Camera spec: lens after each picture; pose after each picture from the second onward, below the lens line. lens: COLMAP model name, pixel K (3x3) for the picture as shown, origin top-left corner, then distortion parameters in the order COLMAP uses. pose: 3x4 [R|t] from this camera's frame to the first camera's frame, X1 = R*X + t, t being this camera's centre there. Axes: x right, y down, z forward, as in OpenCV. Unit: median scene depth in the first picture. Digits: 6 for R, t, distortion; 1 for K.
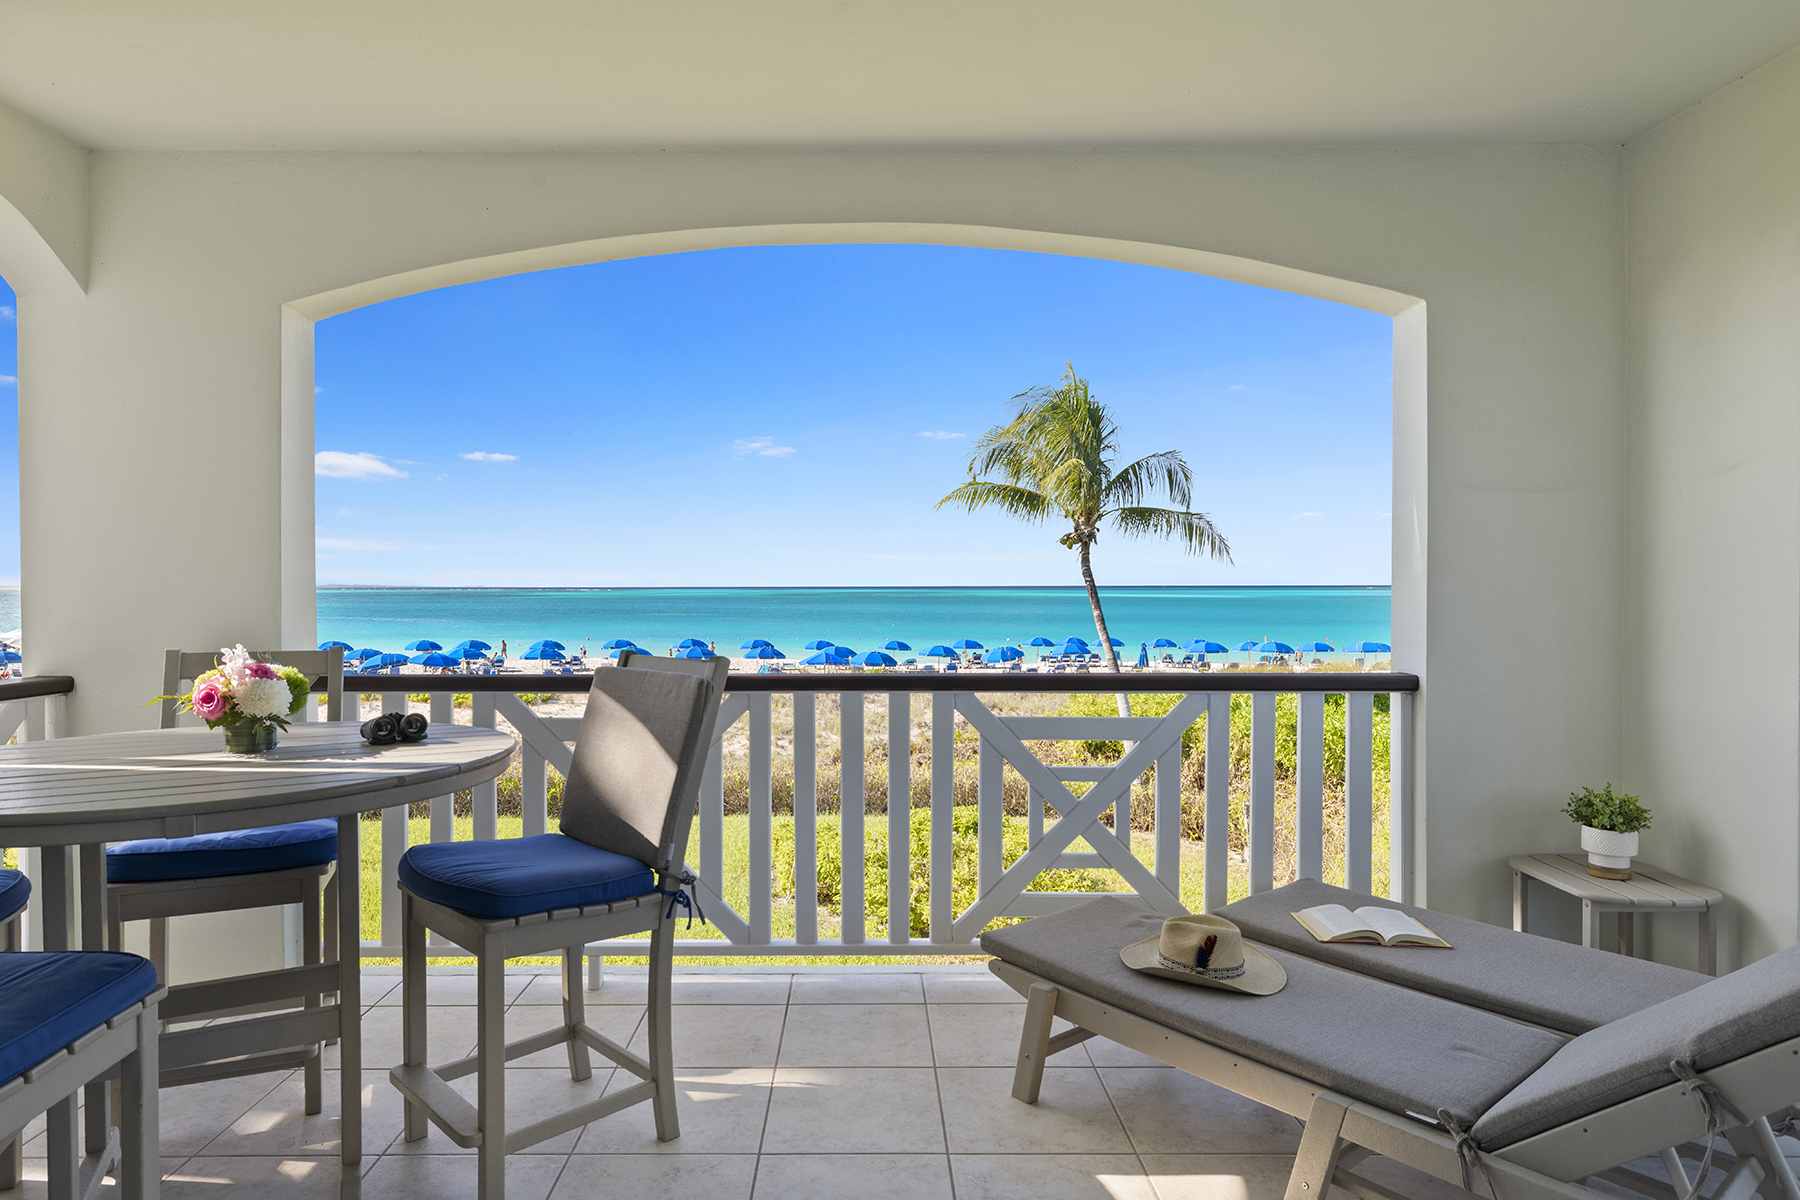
lens RADIAL K [[1032.8, 0, 900.0], [0, 1032.8, 600.0], [0, 0, 1]] dist [-0.002421, -0.000300]
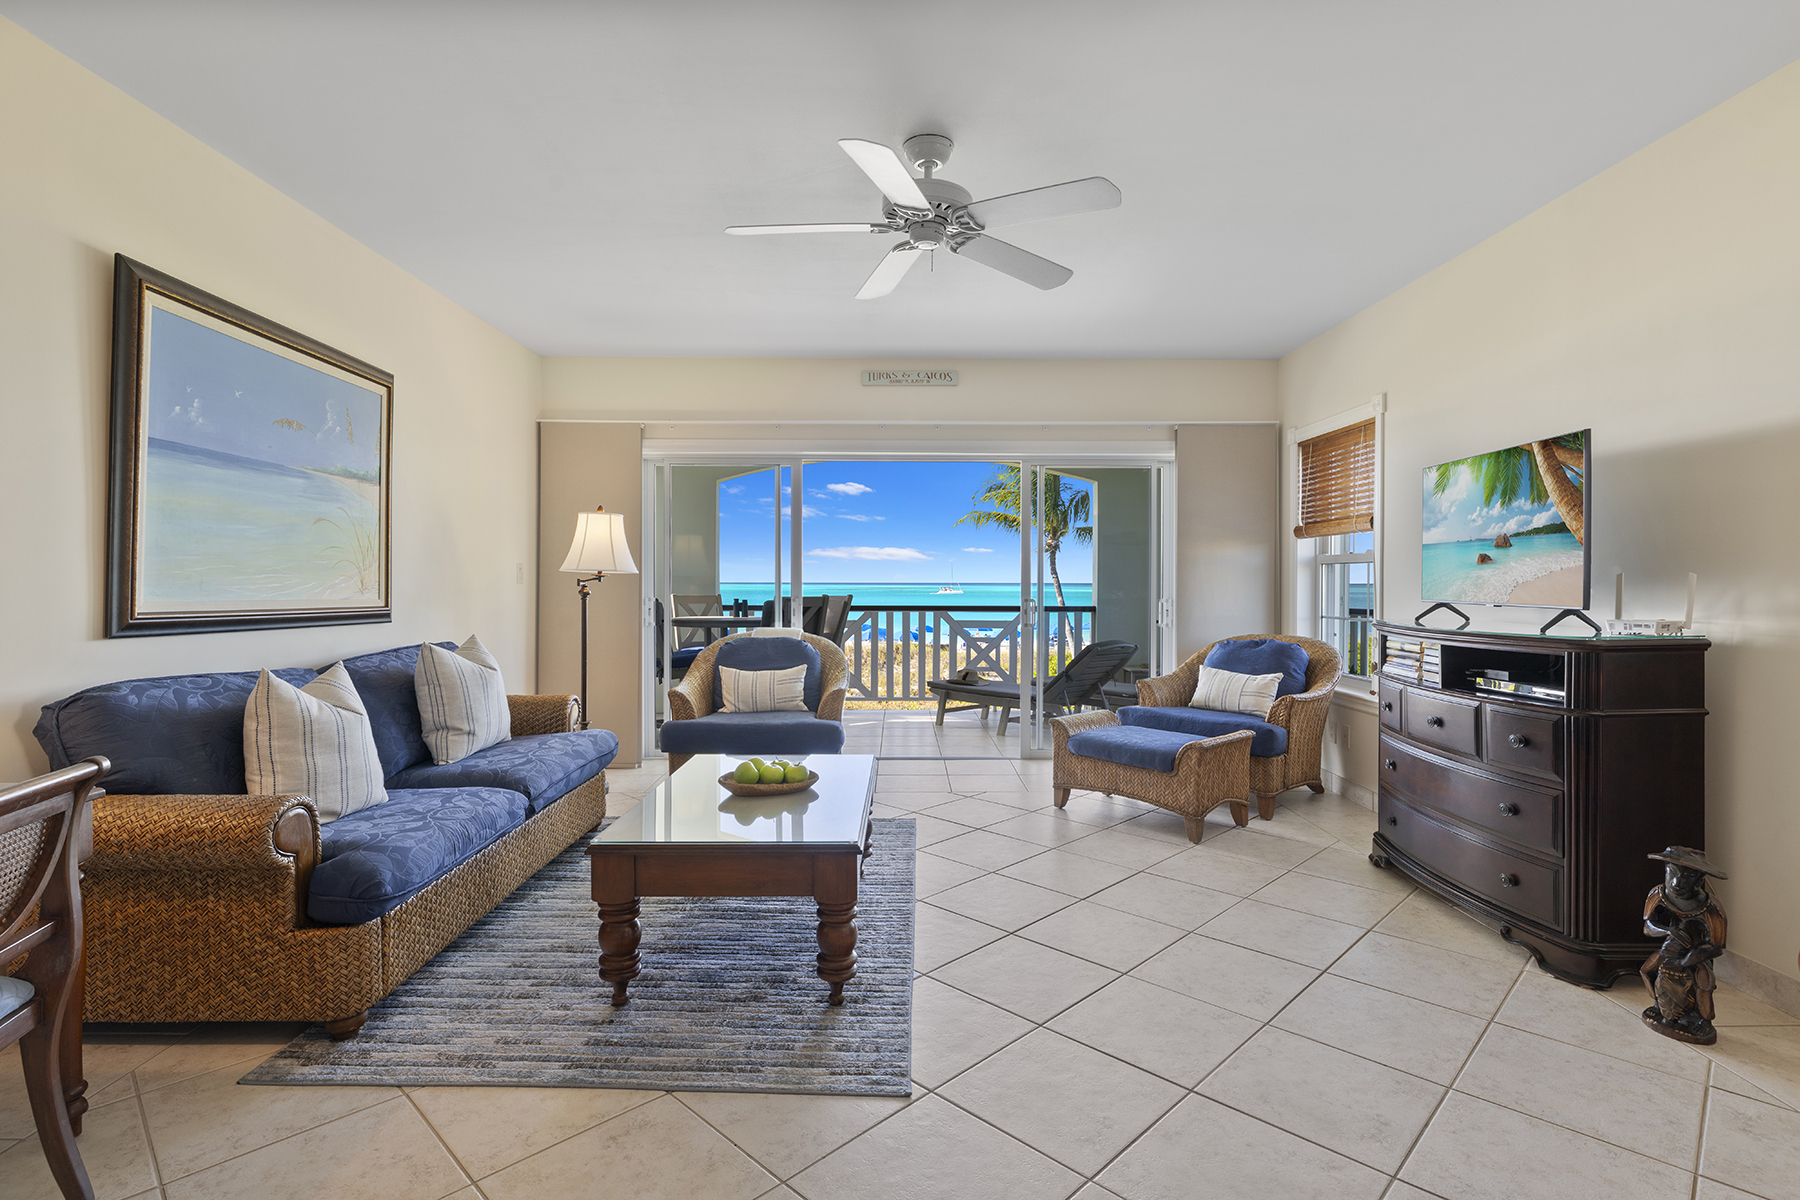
lens RADIAL K [[890.4, 0, 902.0], [0, 890.4, 594.6], [0, 0, 1]] dist [-0.001407, 0.000006]
pose [[0.999461, 0.001387, -0.032785, 0.026272], [-0.001410, 0.999999, -0.000672, 0.042236], [0.032784, 0.000718, 0.999462, -1.529353]]
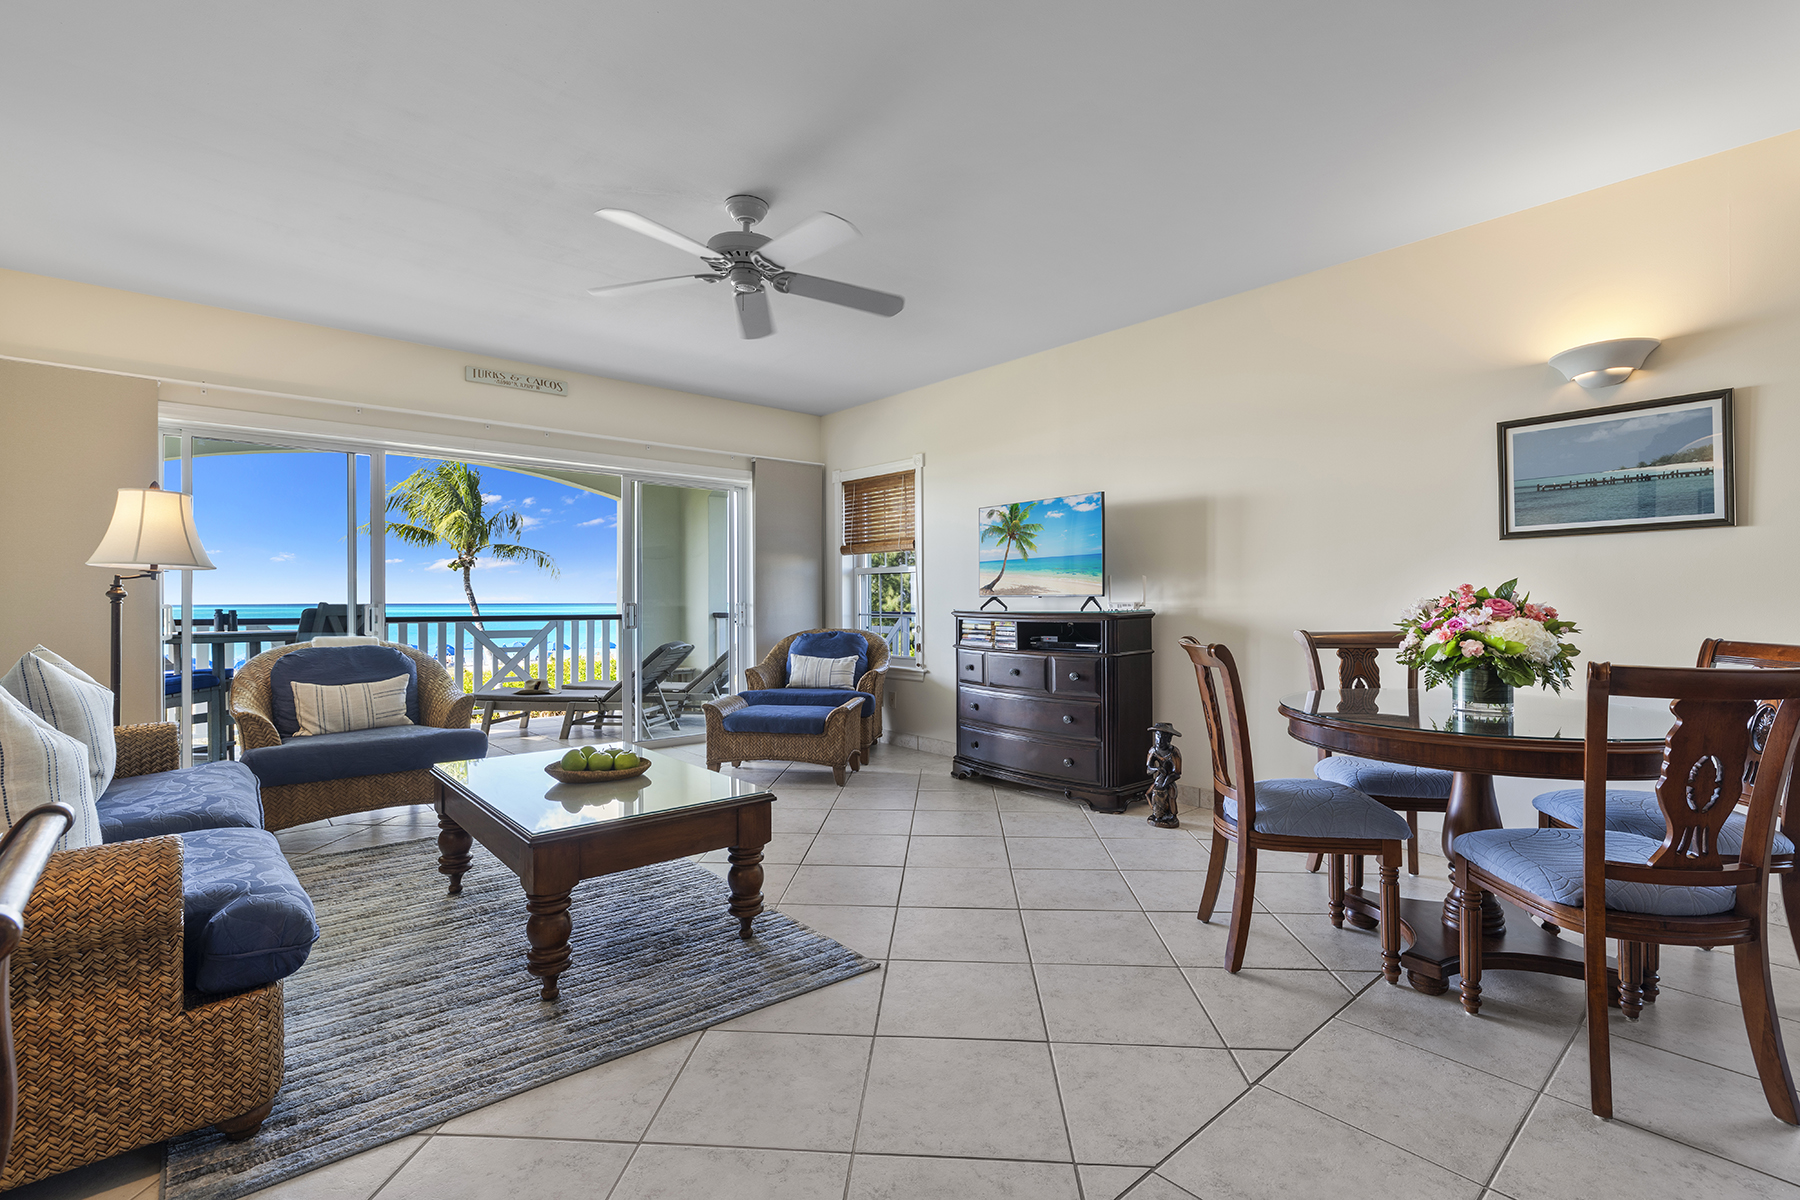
lens RADIAL K [[829.7, 0, 900.0], [0, 829.7, 600.0], [0, 0, 1]] dist [0.000086, -0.000303]
pose [[0.774518, -0.002123, 0.632548, -0.455202], [0.013364, 0.999826, -0.013008, 0.073269], [-0.632411, 0.018528, 0.774412, -1.502153]]
